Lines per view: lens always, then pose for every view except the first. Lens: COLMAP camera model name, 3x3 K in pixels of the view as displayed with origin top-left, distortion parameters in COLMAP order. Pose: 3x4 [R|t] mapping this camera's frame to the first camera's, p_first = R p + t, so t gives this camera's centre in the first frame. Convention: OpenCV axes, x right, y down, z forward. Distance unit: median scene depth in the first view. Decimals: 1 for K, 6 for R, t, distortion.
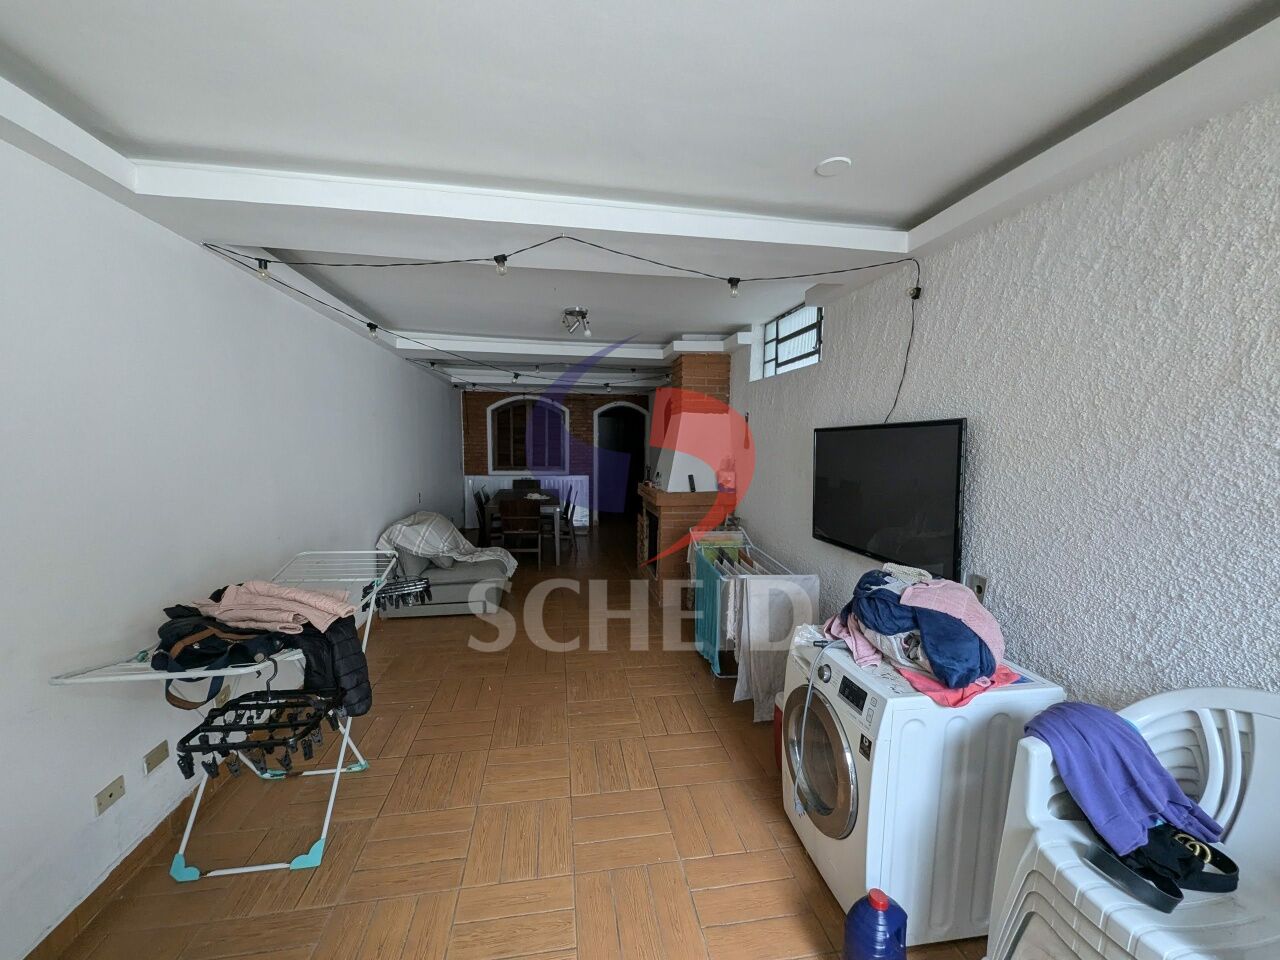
lens RADIAL K [[496.2, 0, 640.0], [0, 496.2, 480.0], [0, 0, 1]] dist [0.009583, -0.000263]
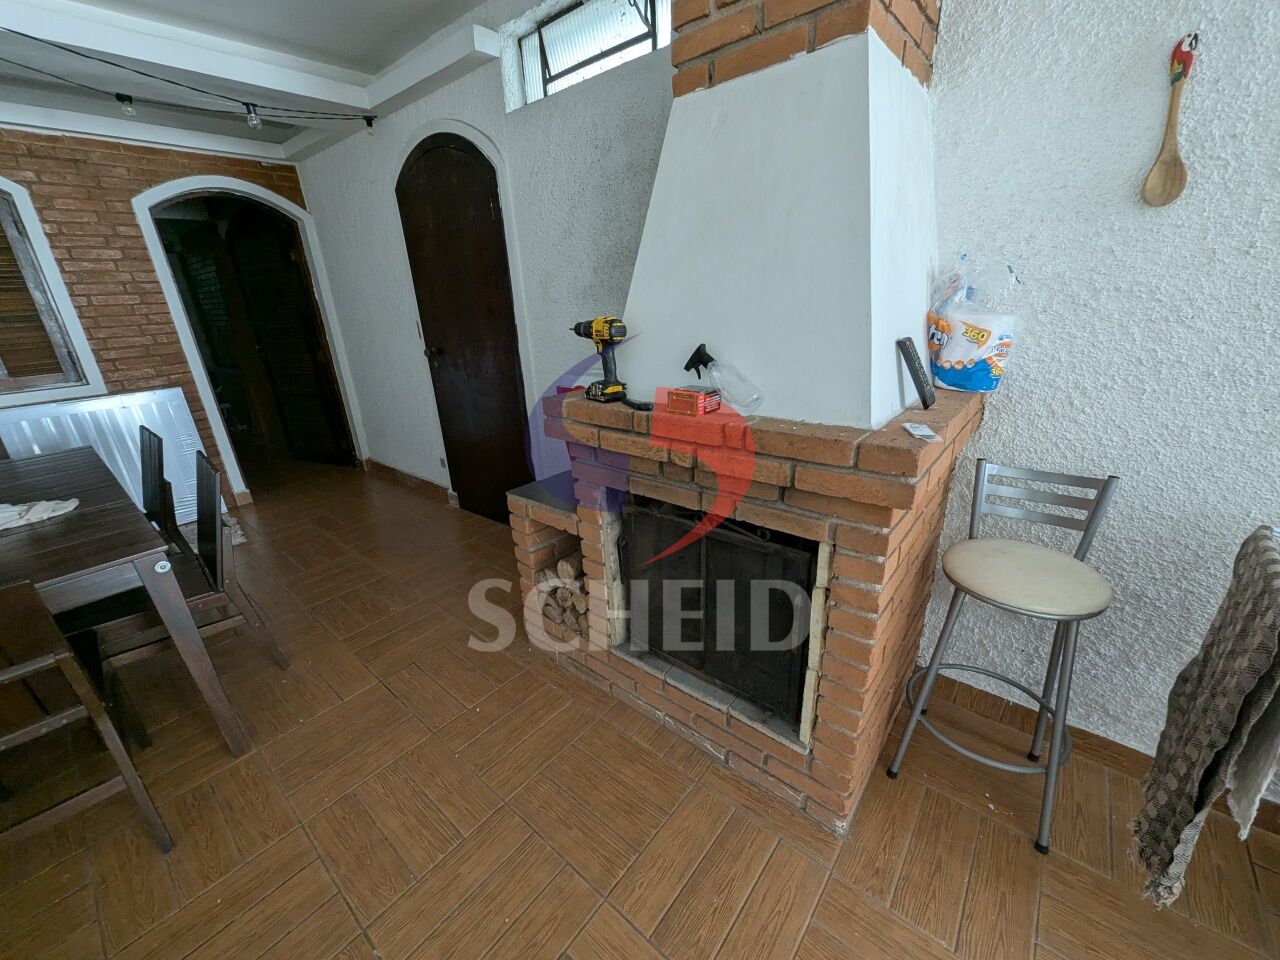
lens RADIAL K [[496.2, 0, 640.0], [0, 496.2, 480.0], [0, 0, 1]] dist [0.009583, -0.000263]
pose [[0.752644, -0.269195, 0.600884, -0.089412], [0.107713, 0.950649, 0.290972, -0.015370], [-0.649558, -0.154275, 0.744496, 0.471081]]
